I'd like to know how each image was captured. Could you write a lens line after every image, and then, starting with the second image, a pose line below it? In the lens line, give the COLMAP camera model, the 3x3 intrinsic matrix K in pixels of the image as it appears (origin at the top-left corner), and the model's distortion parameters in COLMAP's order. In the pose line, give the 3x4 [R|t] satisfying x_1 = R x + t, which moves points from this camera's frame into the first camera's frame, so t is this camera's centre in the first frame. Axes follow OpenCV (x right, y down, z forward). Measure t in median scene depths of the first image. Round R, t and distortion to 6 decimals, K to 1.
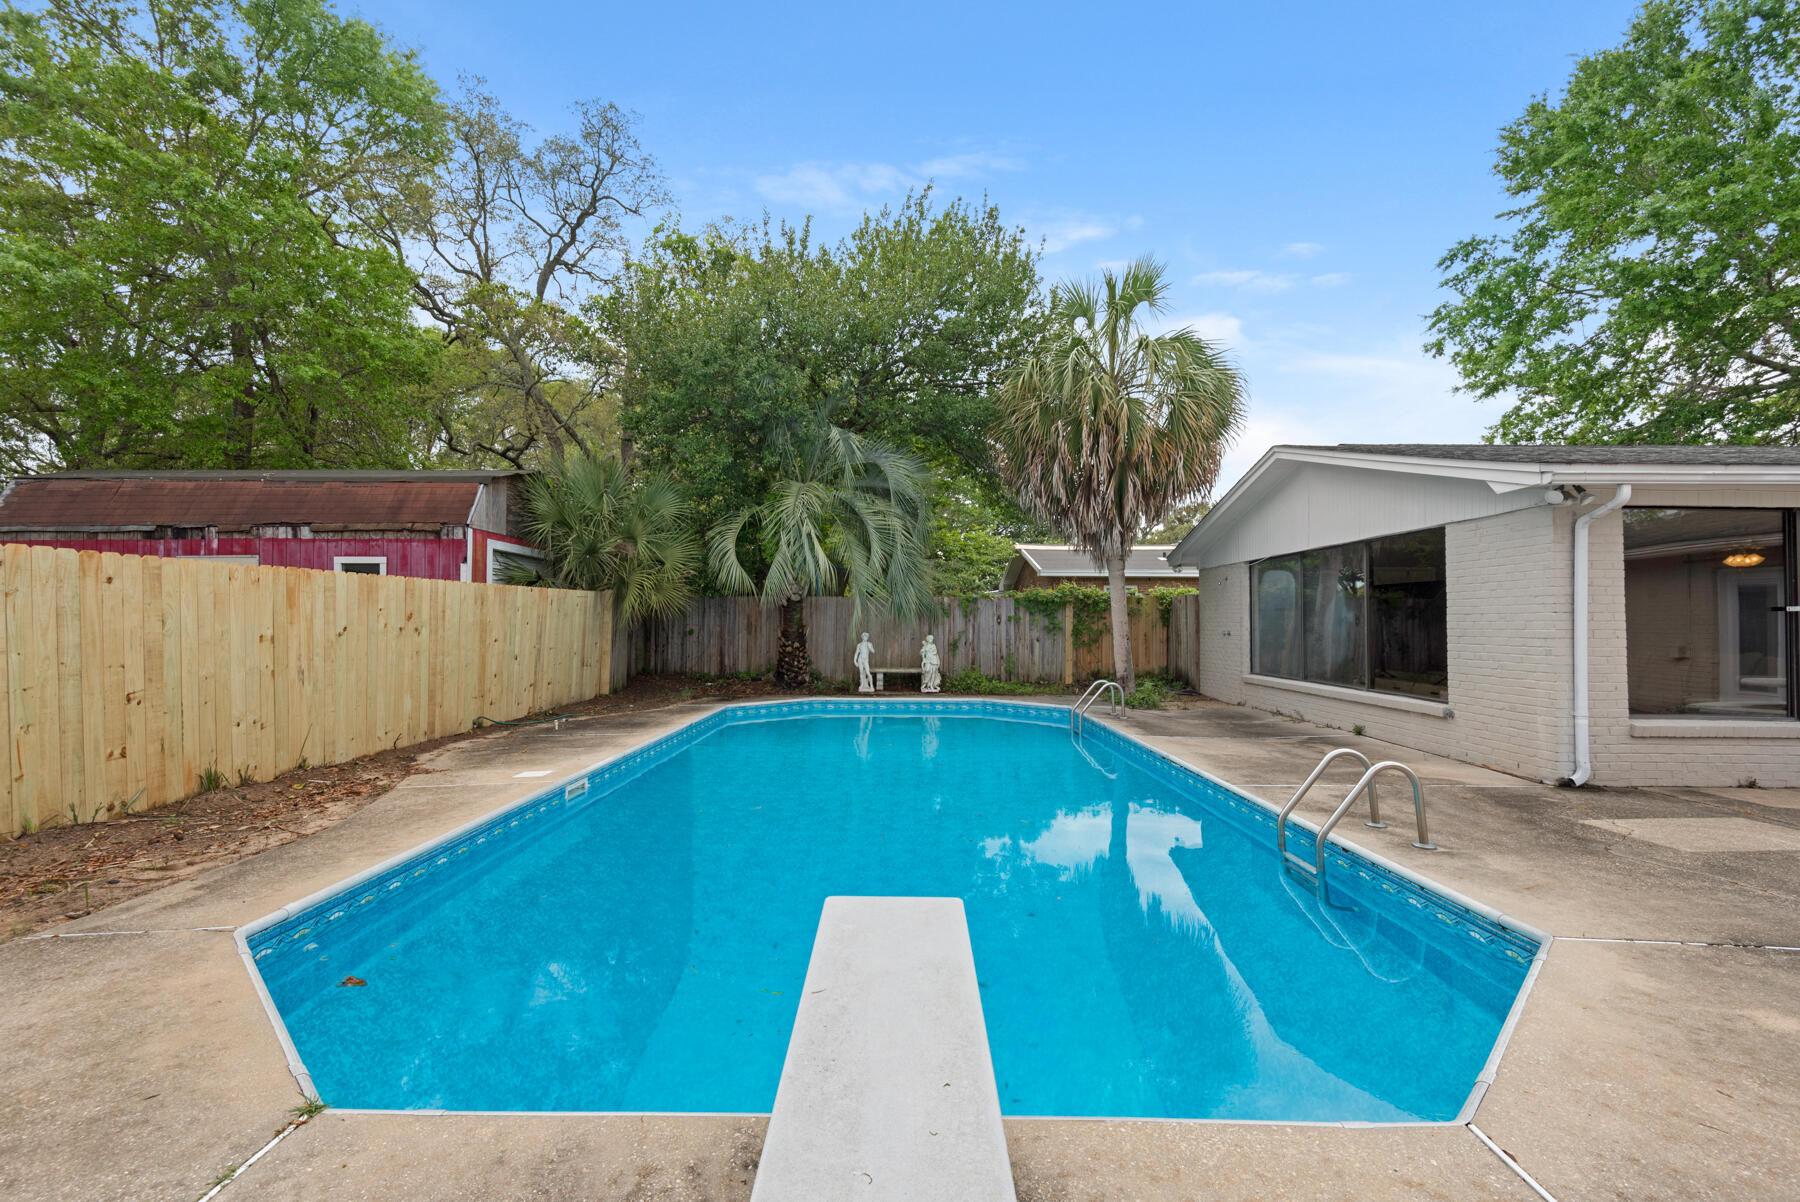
lens RADIAL K [[828.8, 0, 894.9], [0, 828.8, 604.9], [0, 0, 1]] dist [-0.010407, 0.000398]
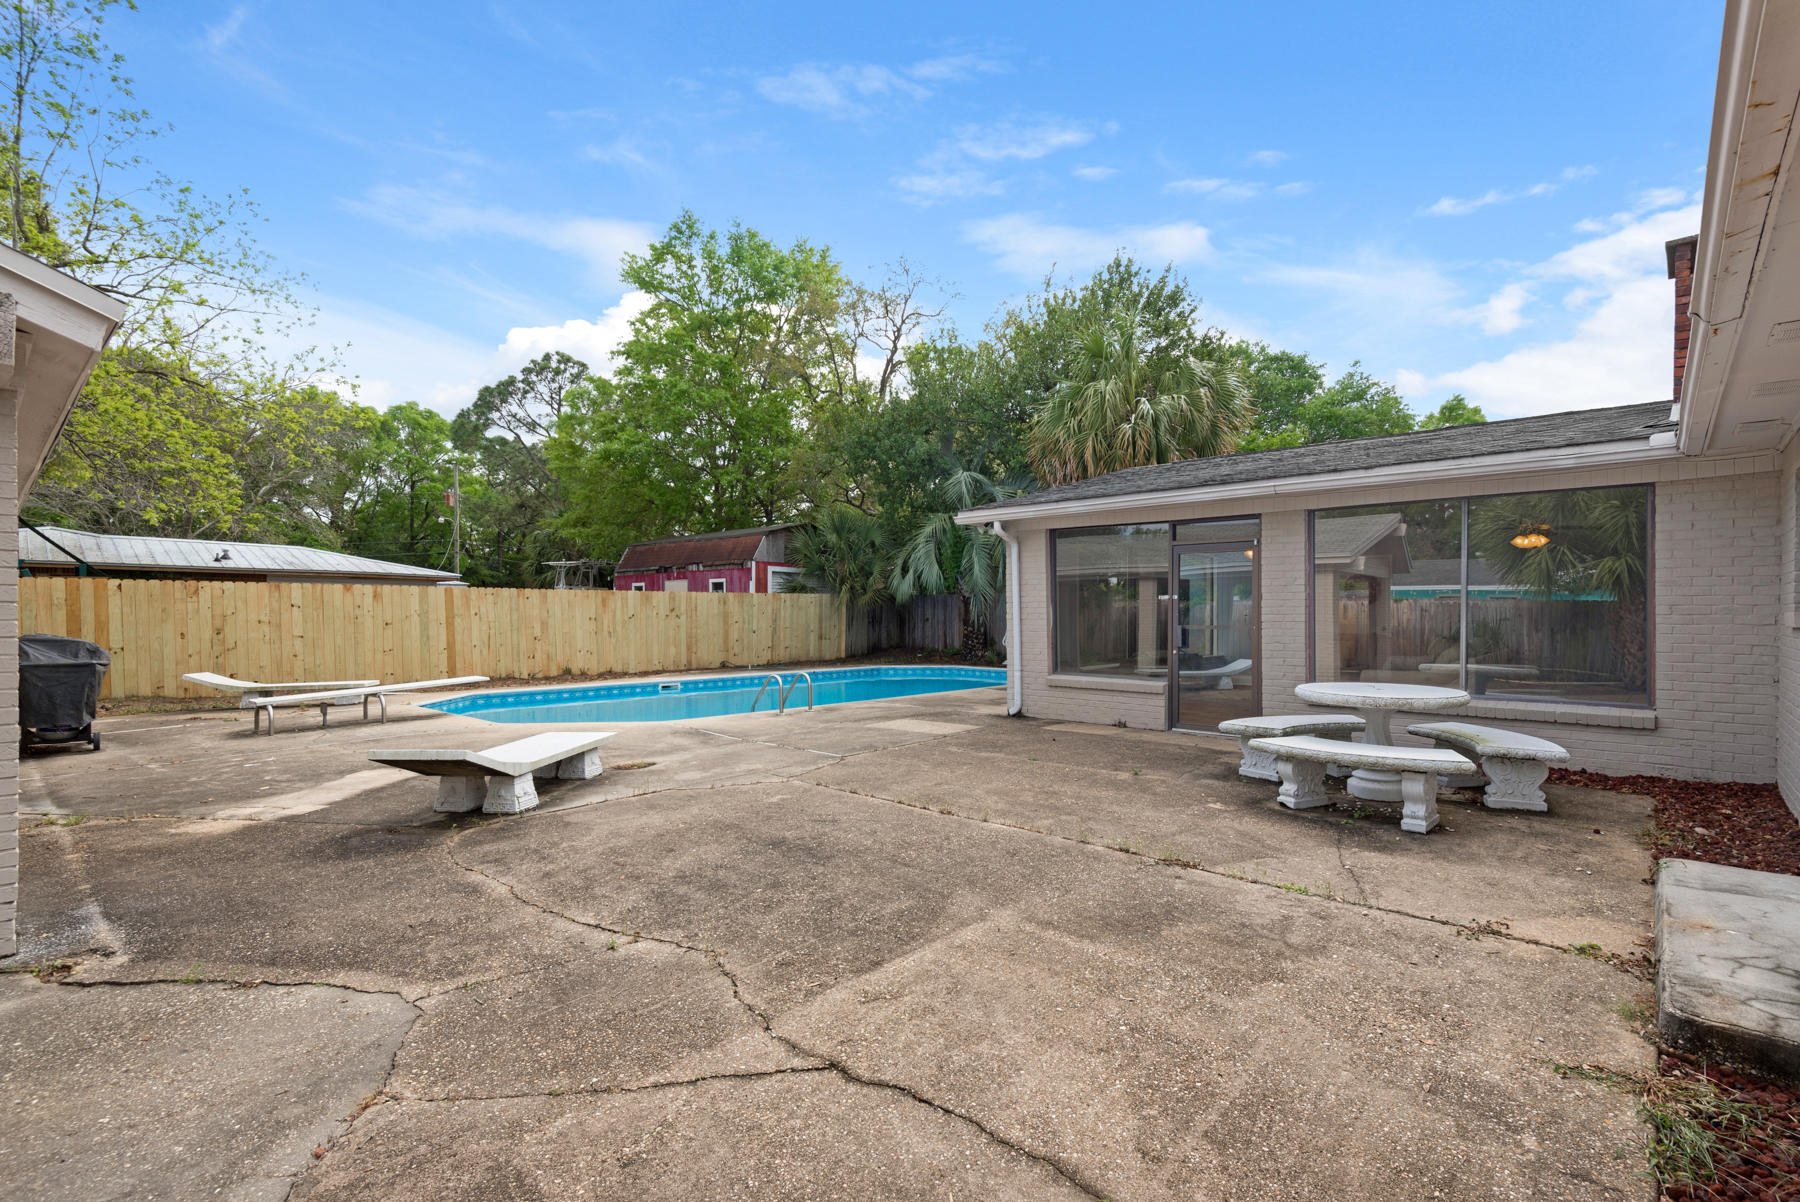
lens RADIAL K [[828.8, 0, 904.4], [0, 828.8, 608.0], [0, 0, 1]] dist [-0.010407, 0.000398]
pose [[0.752344, -0.008130, -0.658720, 0.929835], [0.015553, 0.999864, 0.005423, 0.005021], [0.658587, -0.014325, 0.752368, -0.158424]]
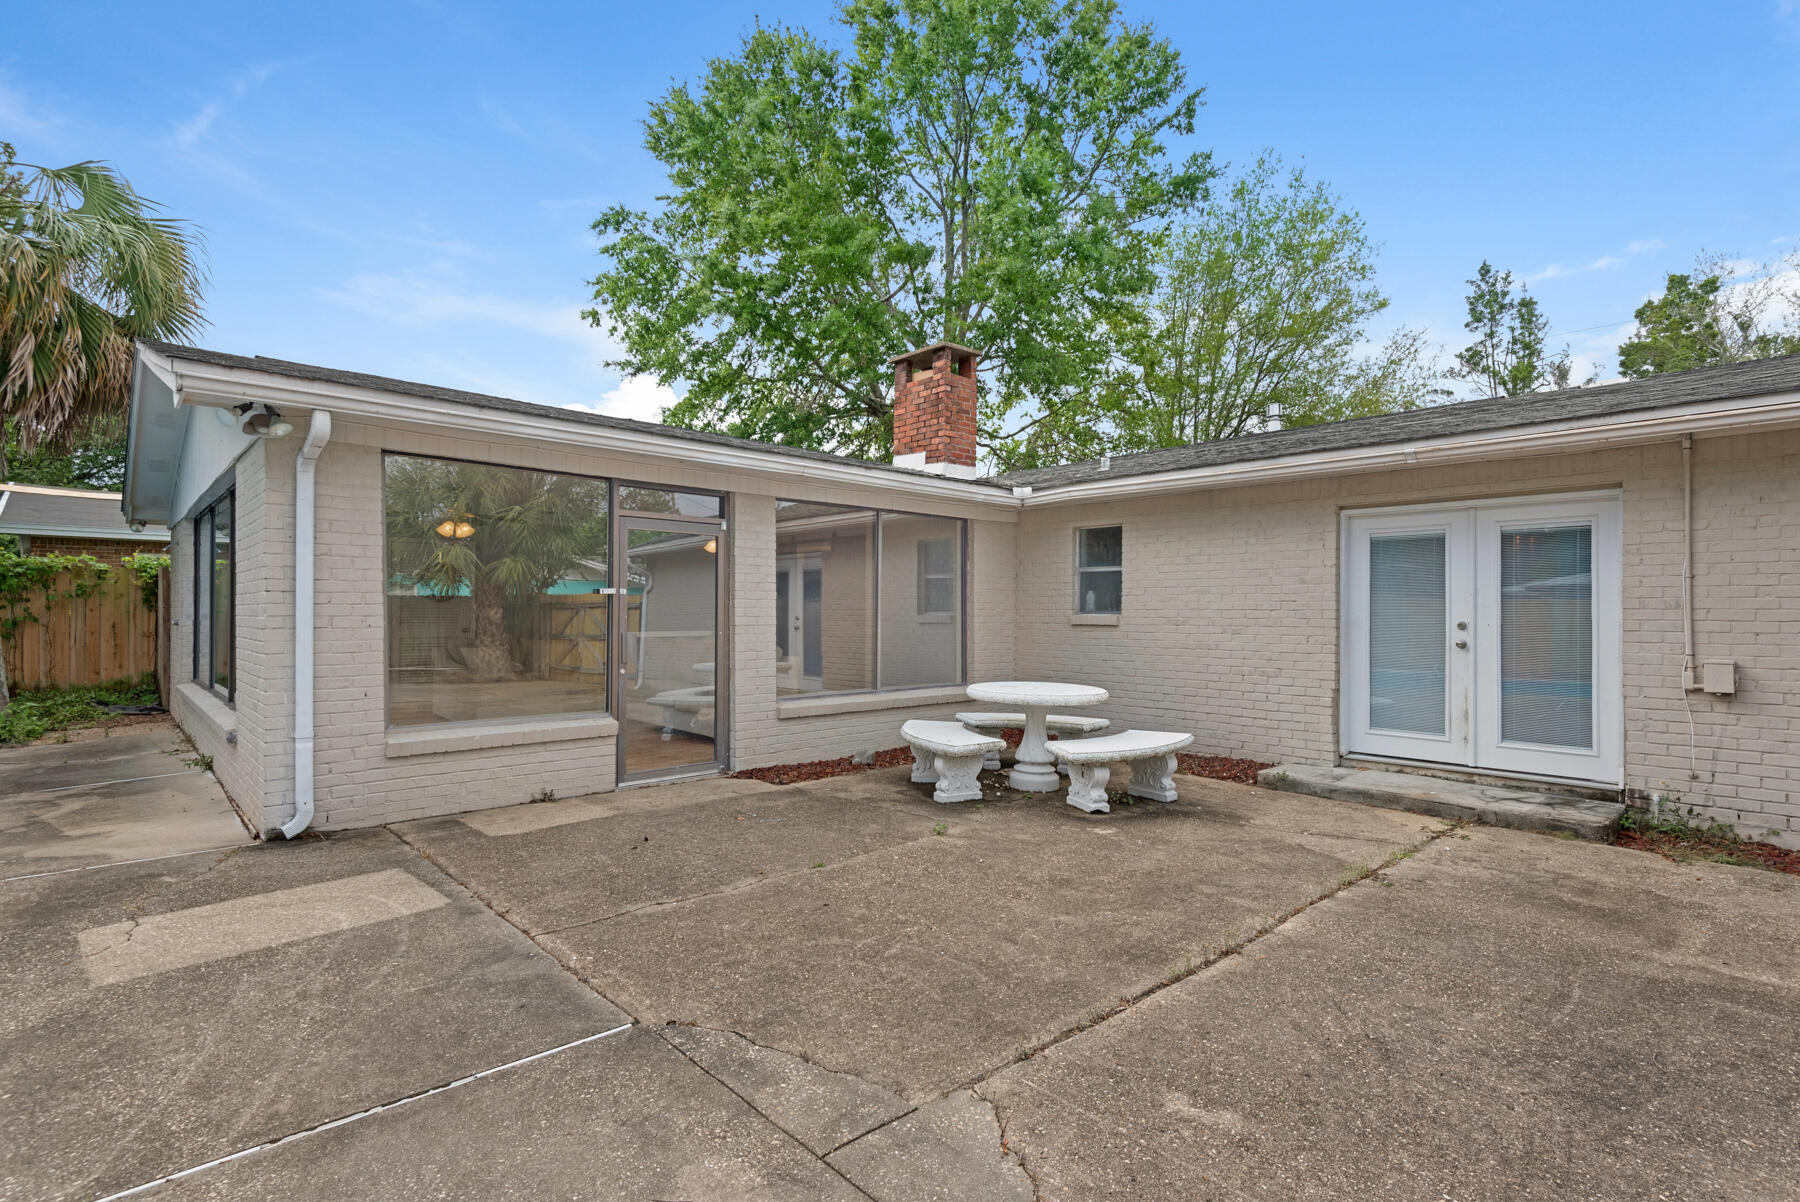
lens RADIAL K [[859.6, 0, 902.1], [0, 859.6, 608.7], [0, 0, 1]] dist [0.003258, -0.001998]
pose [[0.722766, -0.000135, 0.691093, 0.382739], [-0.015821, 0.999735, 0.016741, 0.001574], [-0.690912, -0.023034, 0.722572, 0.058899]]
